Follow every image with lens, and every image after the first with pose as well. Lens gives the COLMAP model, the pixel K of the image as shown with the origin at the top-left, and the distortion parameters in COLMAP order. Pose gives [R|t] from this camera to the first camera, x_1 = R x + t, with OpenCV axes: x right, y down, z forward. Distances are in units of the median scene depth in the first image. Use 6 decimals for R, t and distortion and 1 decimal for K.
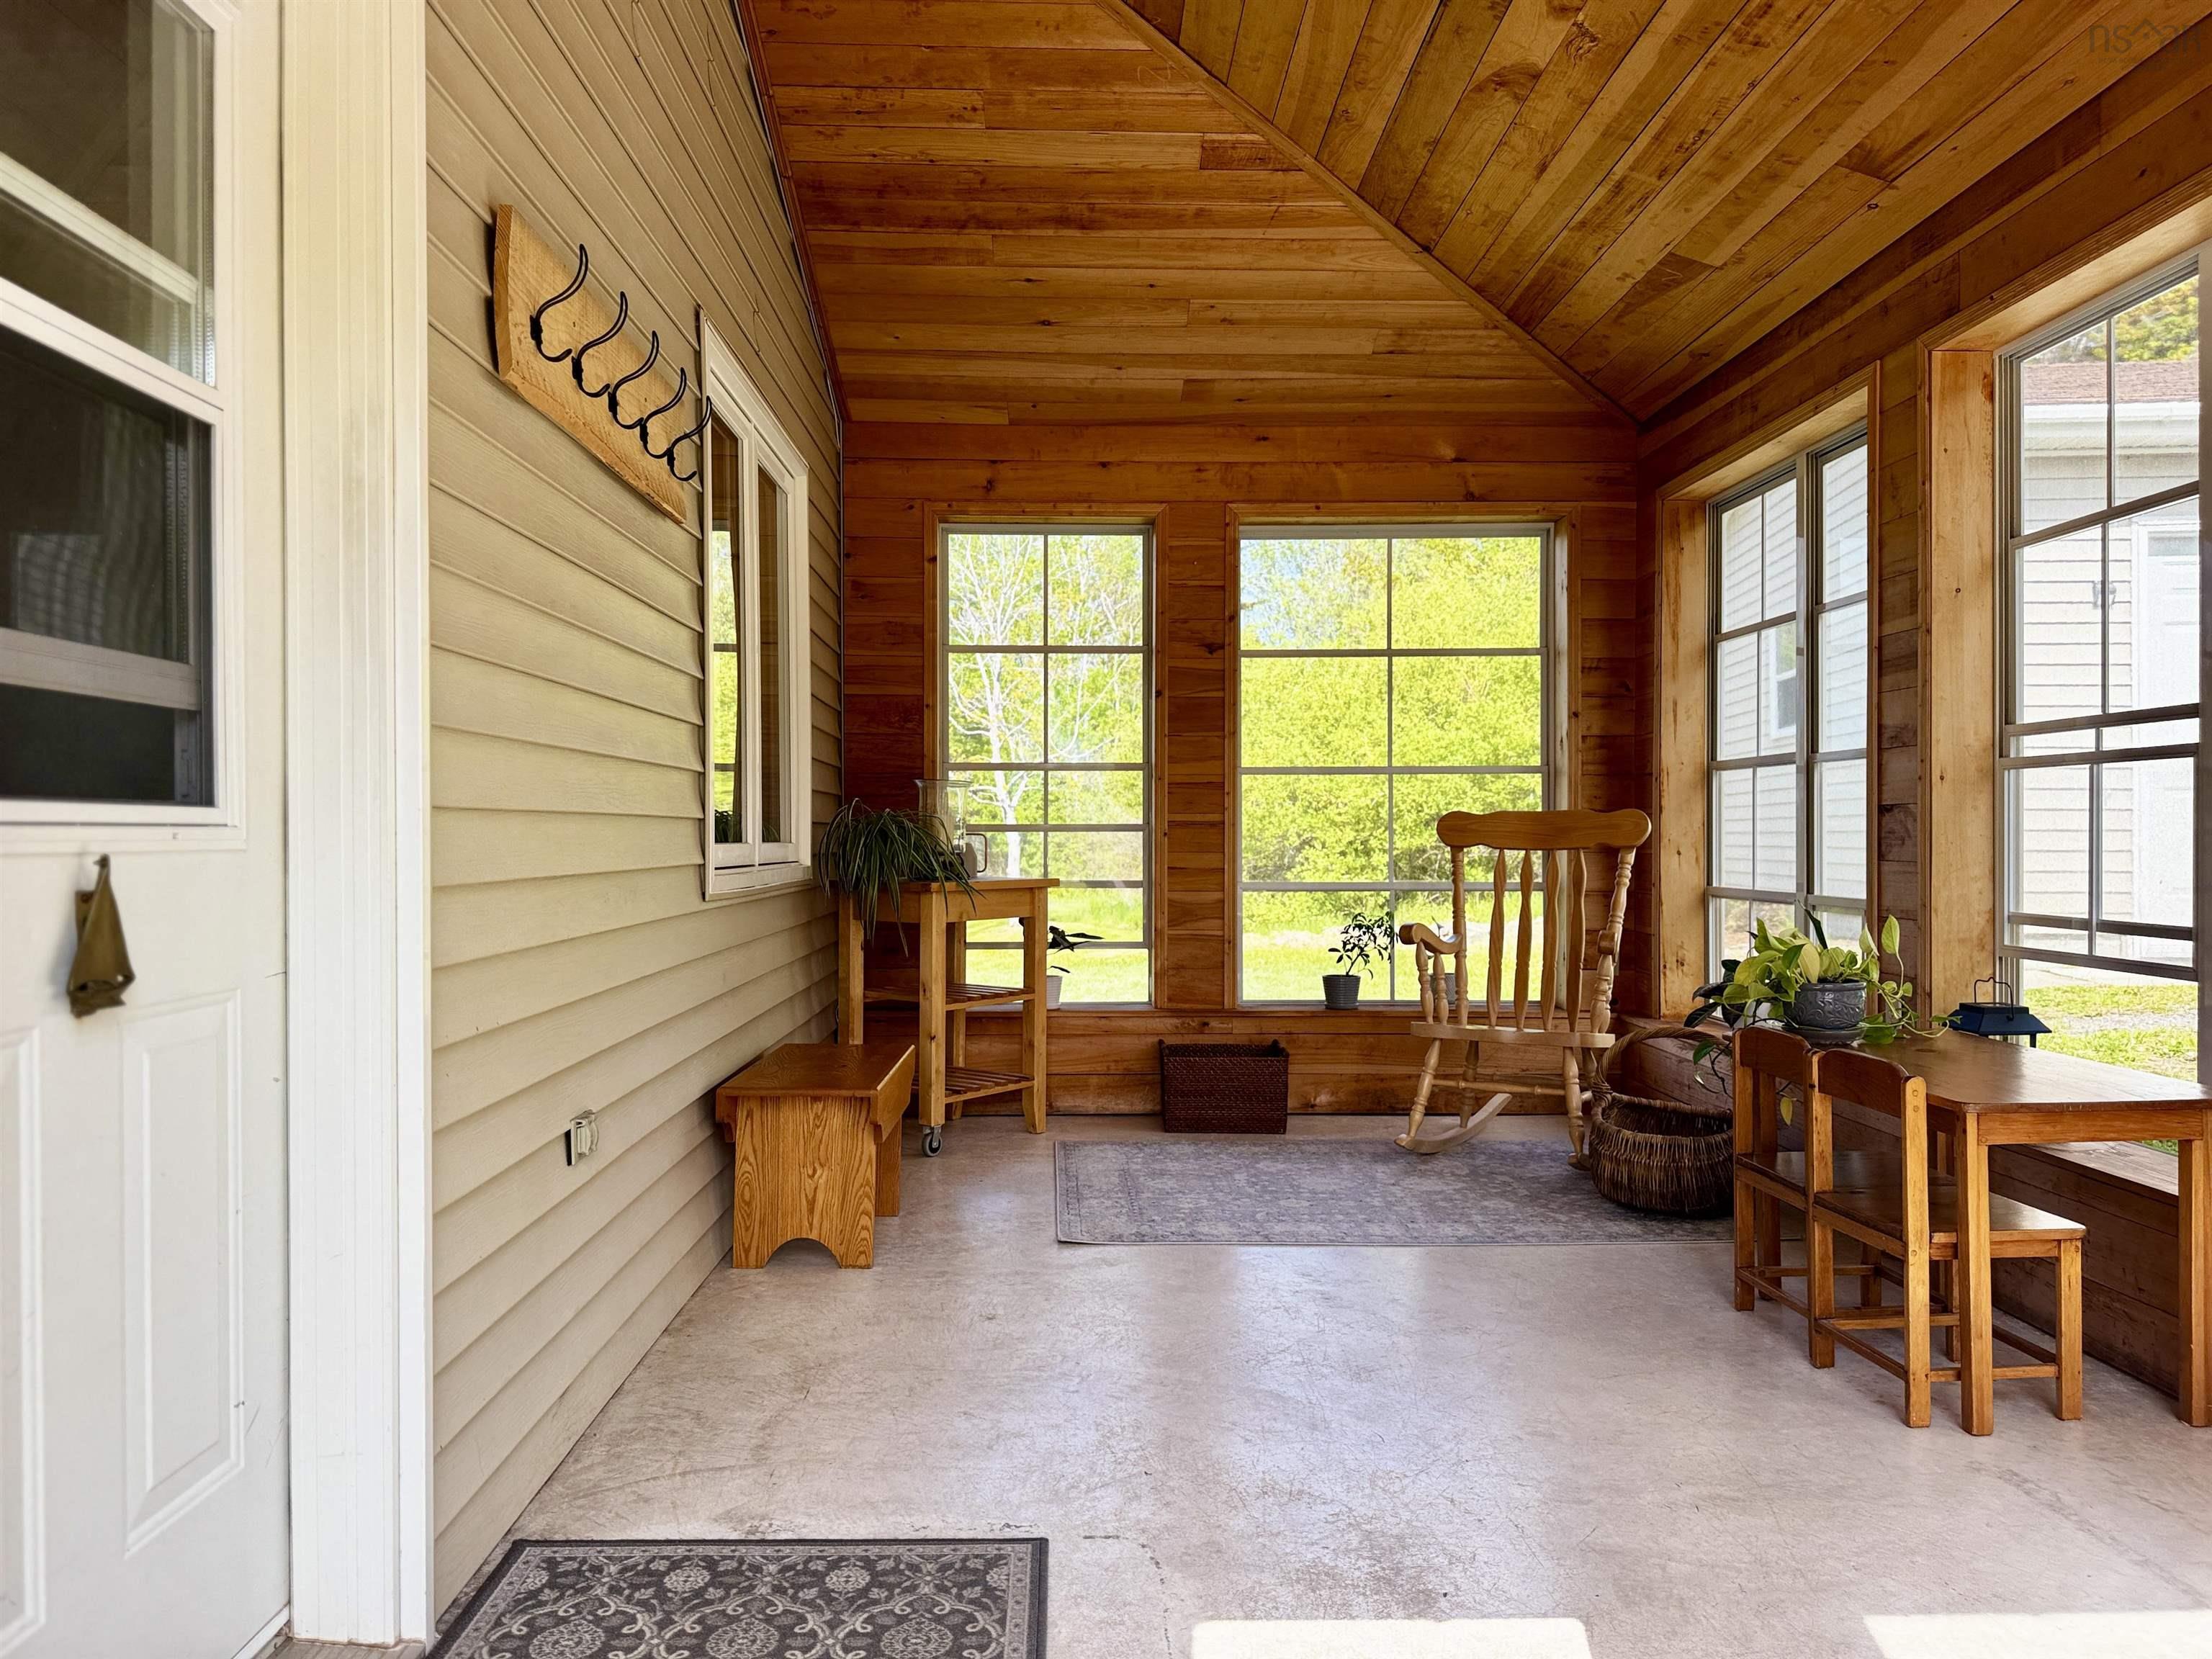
lens RADIAL K [[1580.1, 0, 1105.7], [0, 1580.1, 848.8], [0, 0, 1]] dist [0.096902, -0.106224]
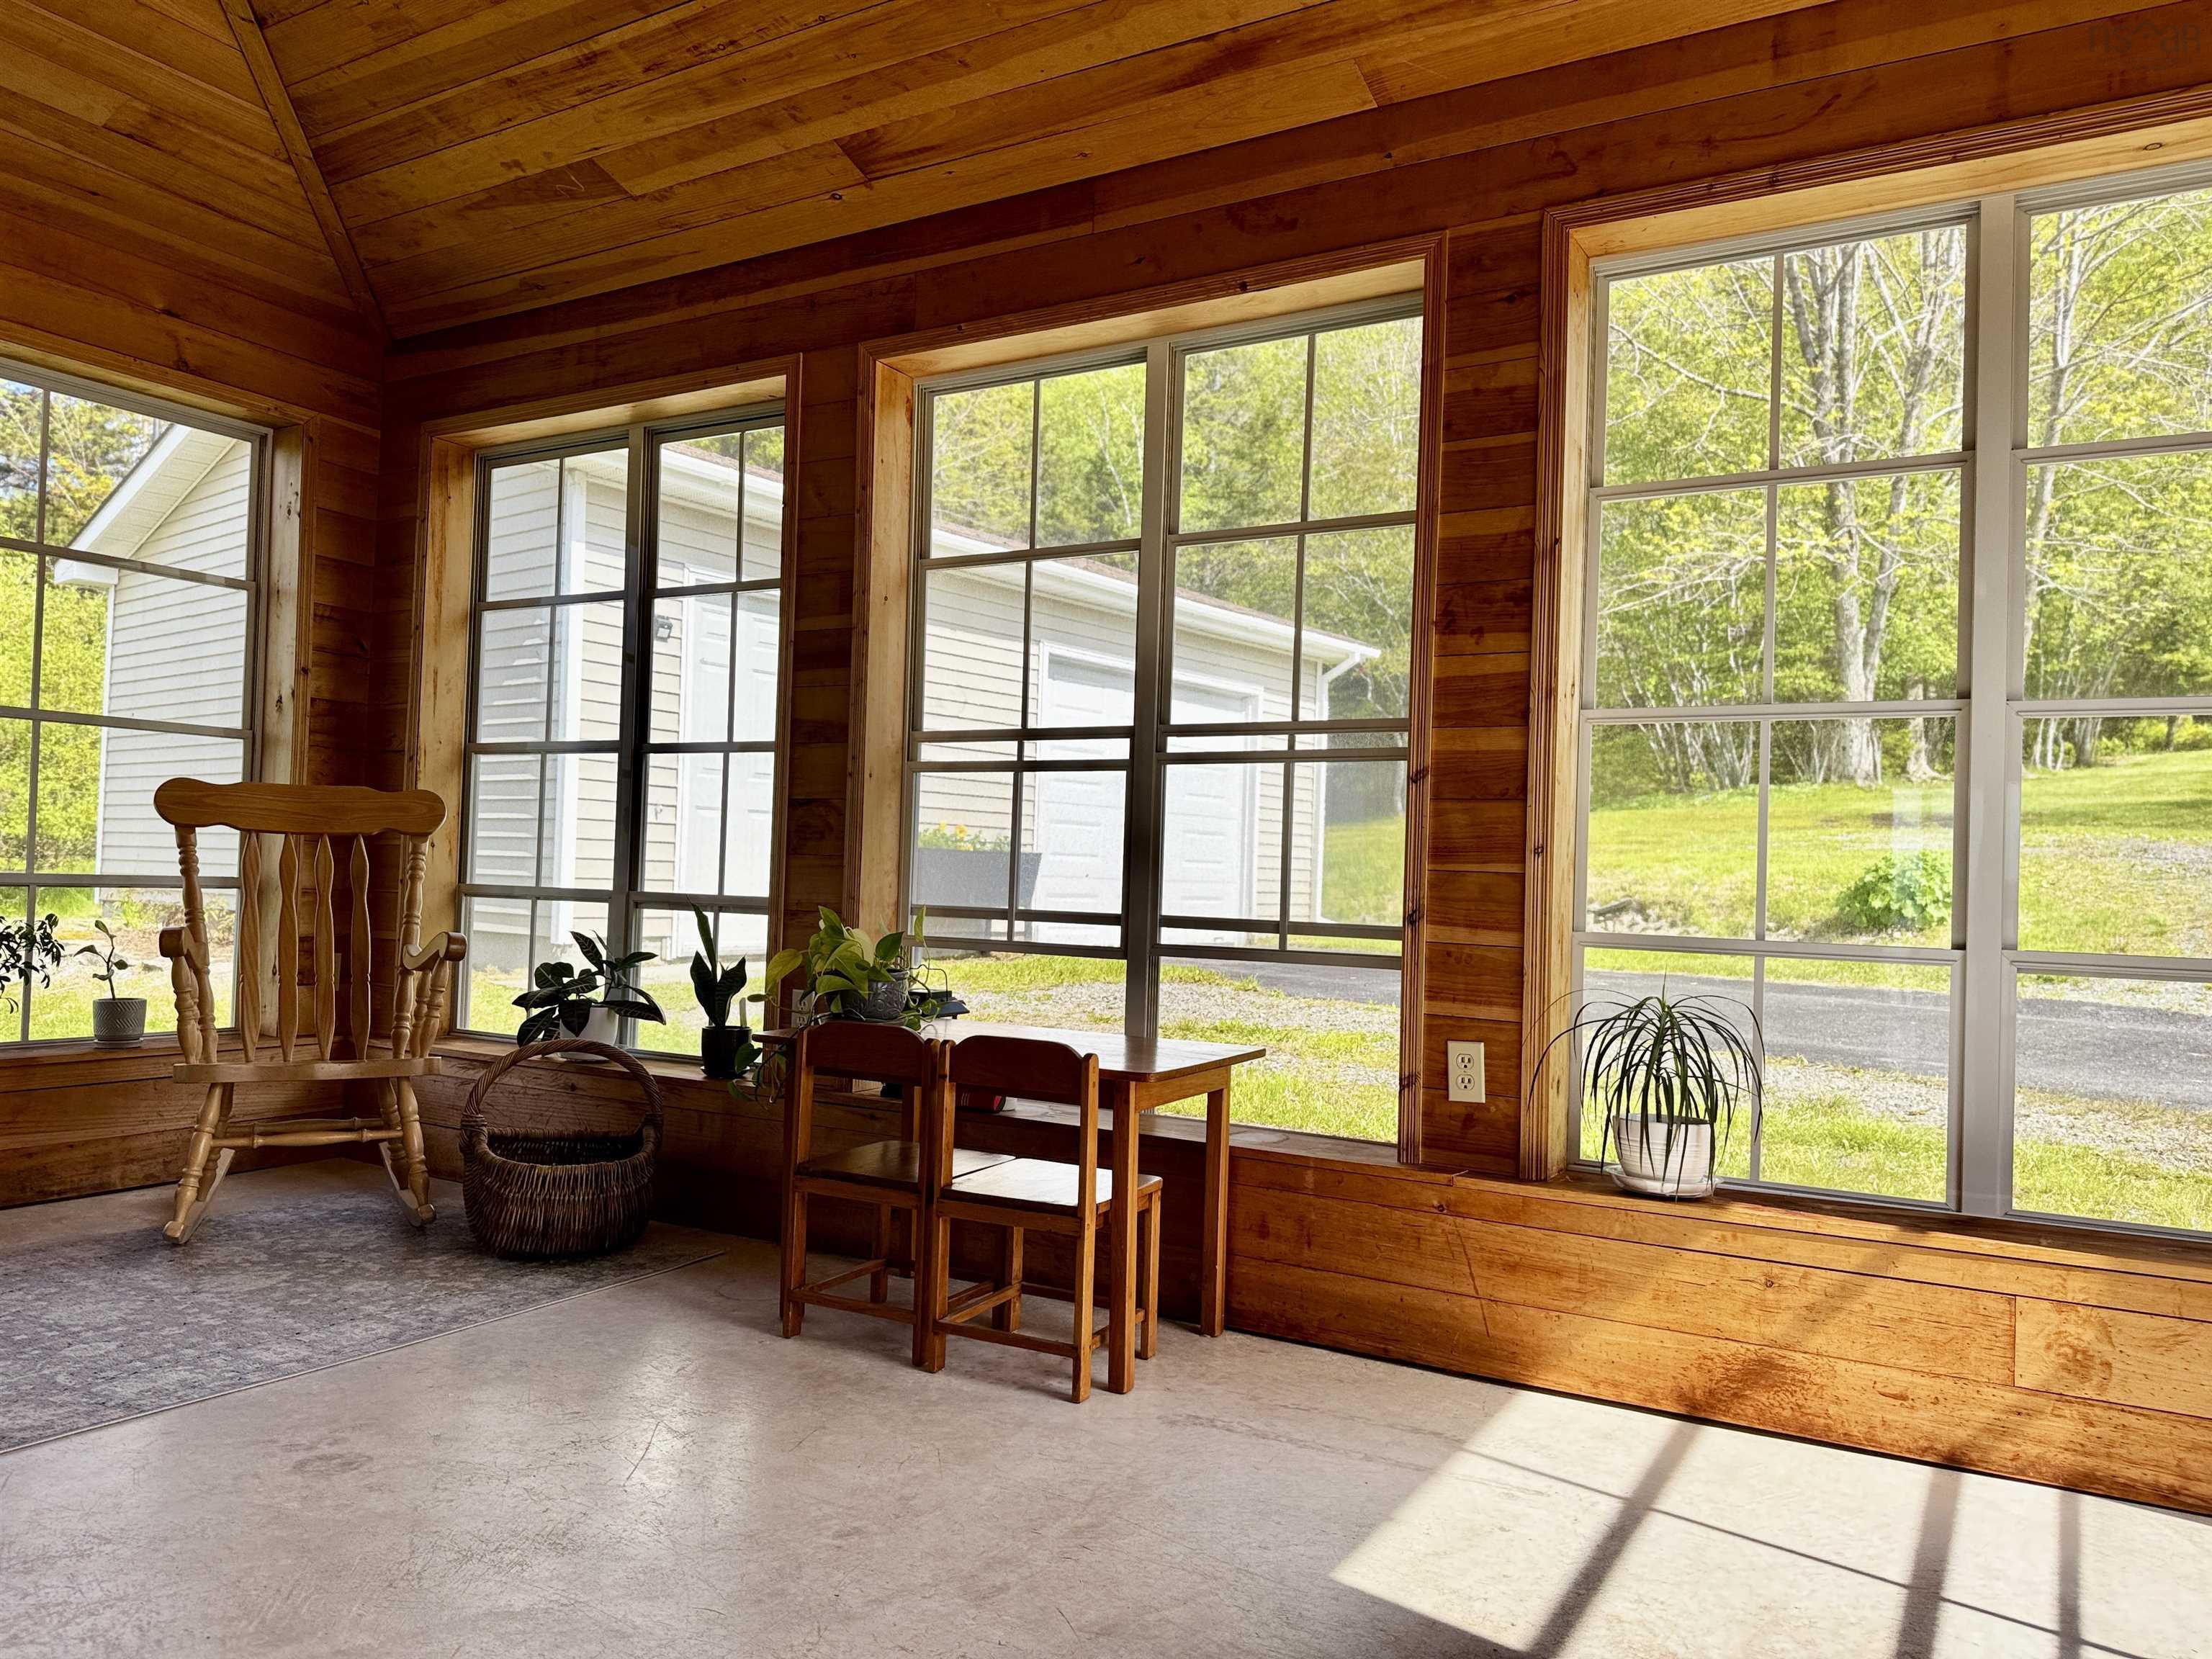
lens RADIAL K [[1580.1, 0, 1105.7], [0, 1580.1, 848.8], [0, 0, 1]] dist [0.096902, -0.106224]
pose [[0.542855, 0.033468, 0.839159, -0.240313], [-0.024898, 0.999408, -0.023752, 0.022325], [-0.839457, -0.007999, 0.543367, 0.303265]]
